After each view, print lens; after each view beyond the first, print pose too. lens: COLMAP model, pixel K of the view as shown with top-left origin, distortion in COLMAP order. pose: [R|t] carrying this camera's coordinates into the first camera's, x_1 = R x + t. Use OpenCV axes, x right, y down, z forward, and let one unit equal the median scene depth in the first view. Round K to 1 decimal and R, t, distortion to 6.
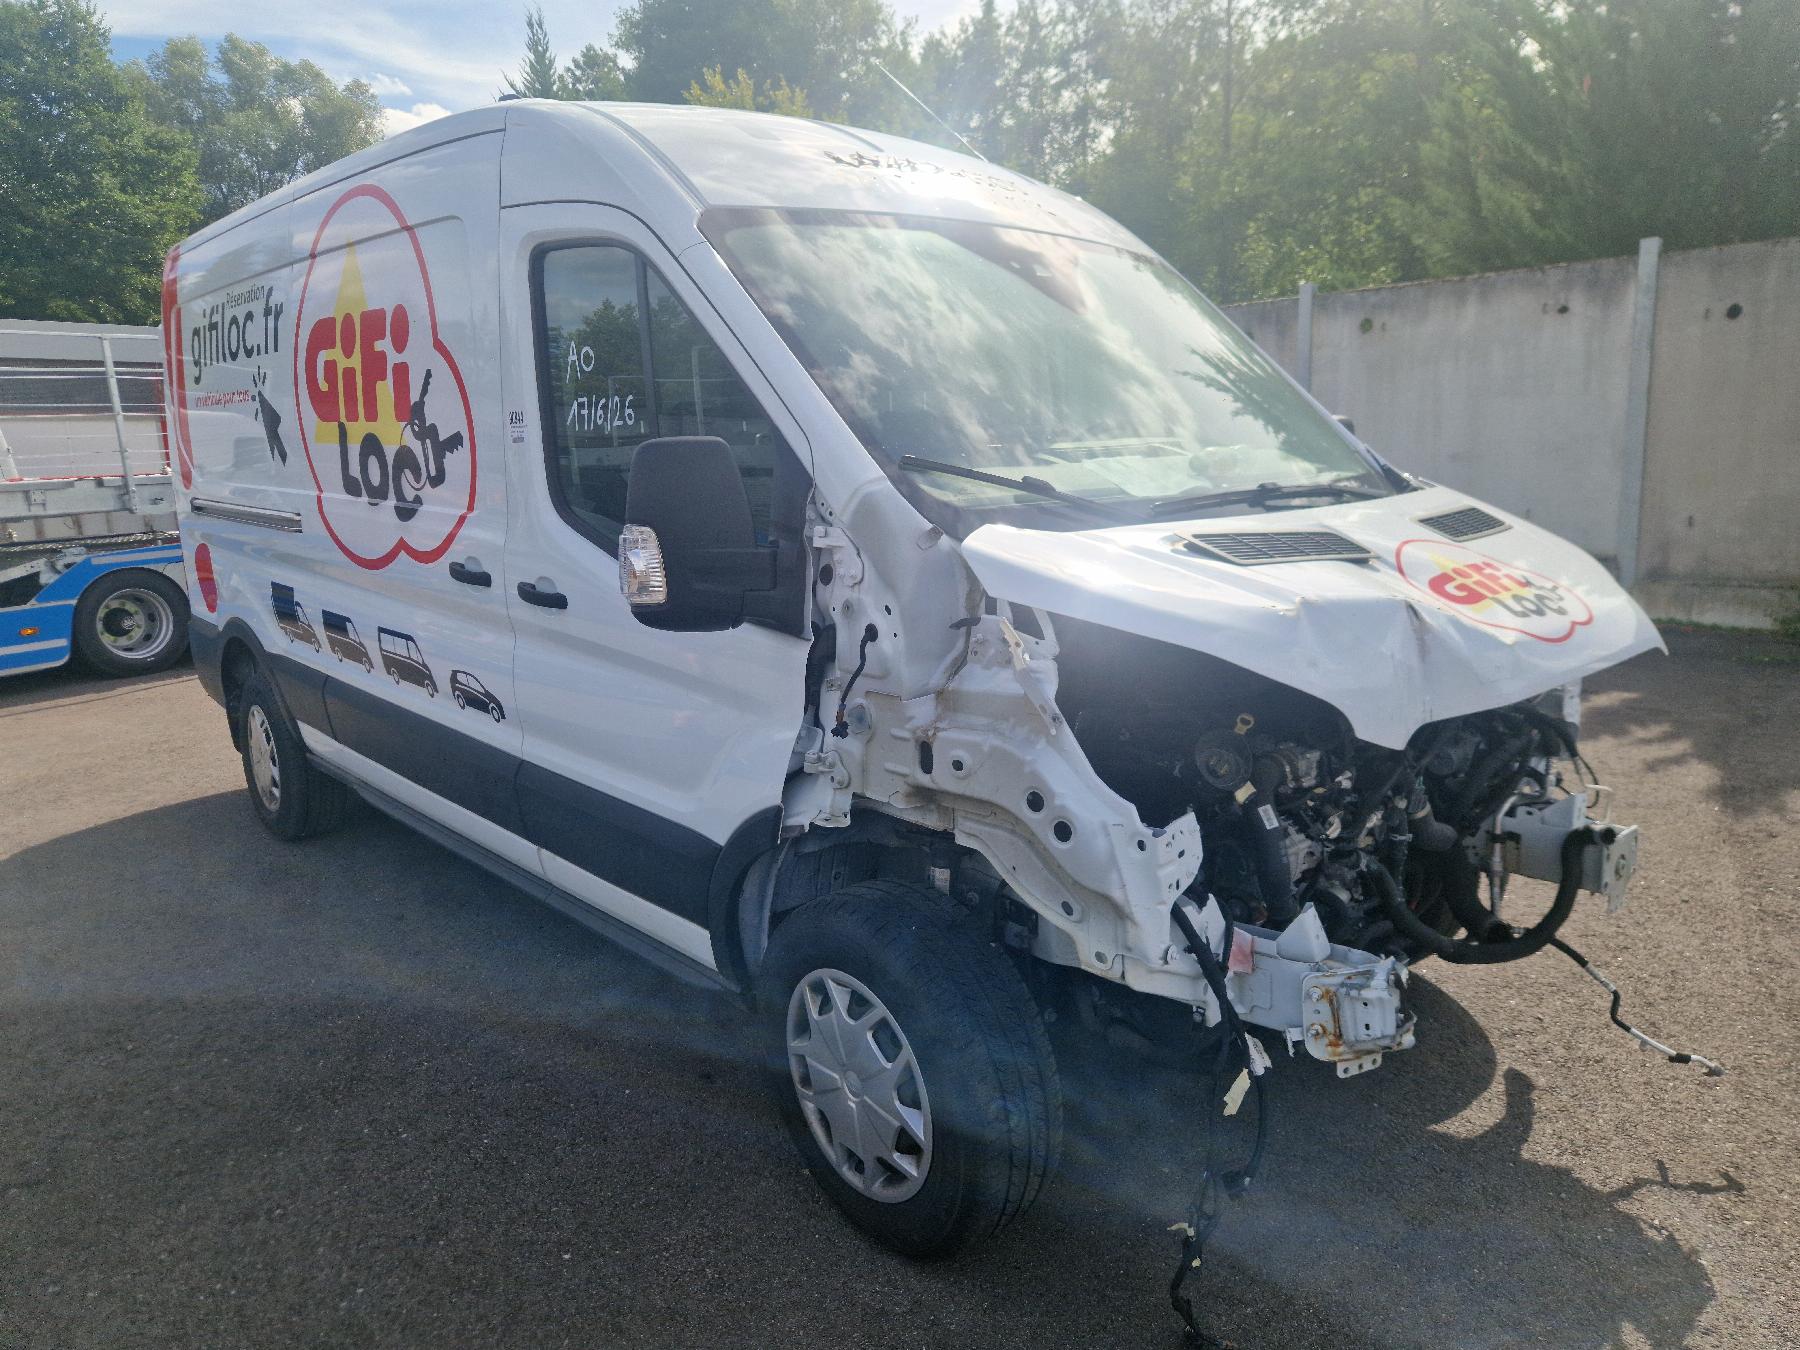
lens RADIAL K [[1220.5, 0, 914.2], [0, 1220.5, 667.8], [0, 0, 1]] dist [0.091951, -0.082293]
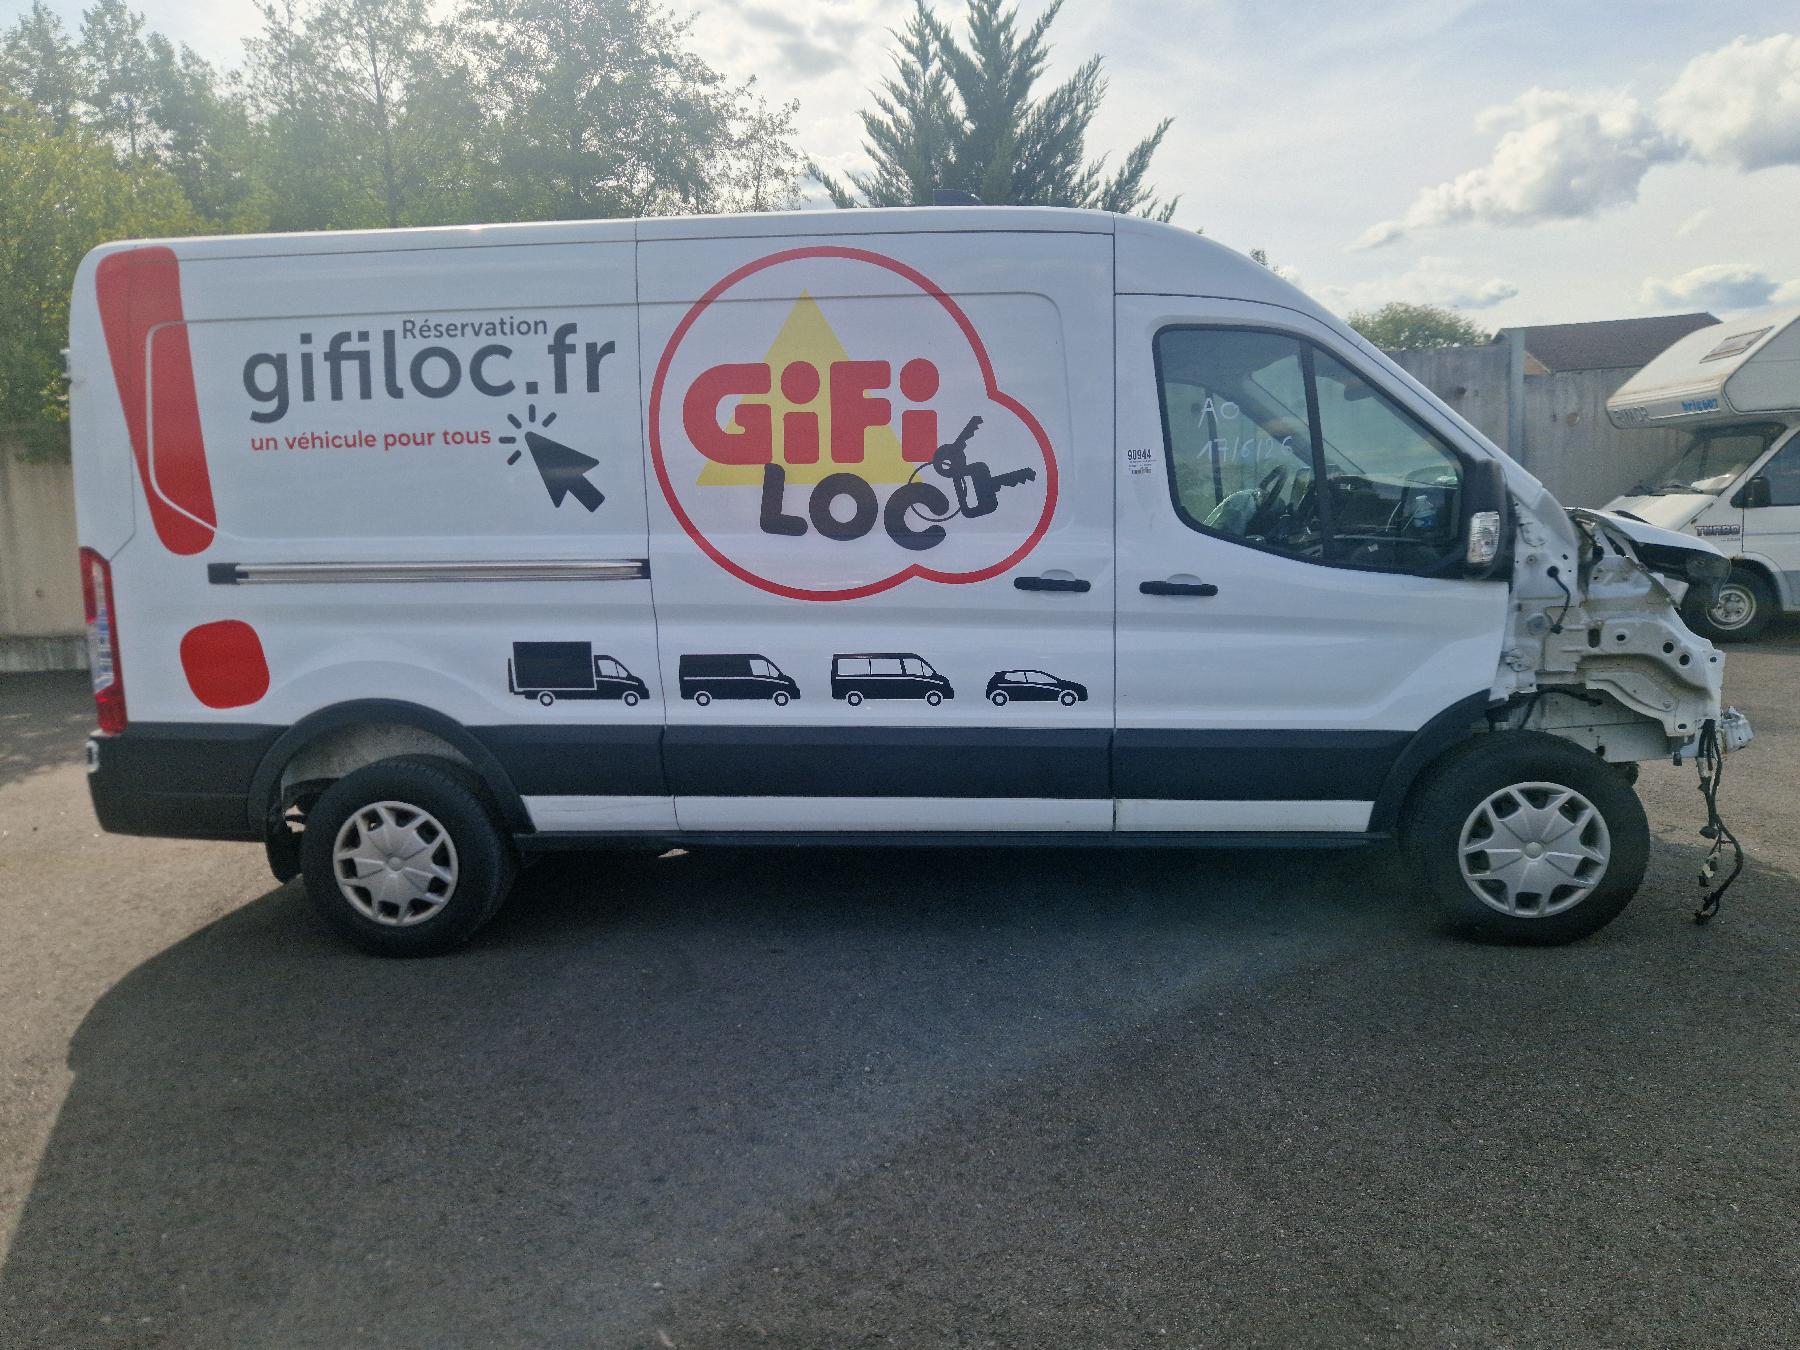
lens RADIAL K [[1220.5, 0, 914.2], [0, 1220.5, 667.8], [0, 0, 1]] dist [0.091951, -0.082293]
pose [[0.735145, -0.092088, 0.671626, -1.211661], [0.139093, 0.990142, -0.016487, 0.005690], [-0.663487, 0.105538, 0.740707, 0.201020]]
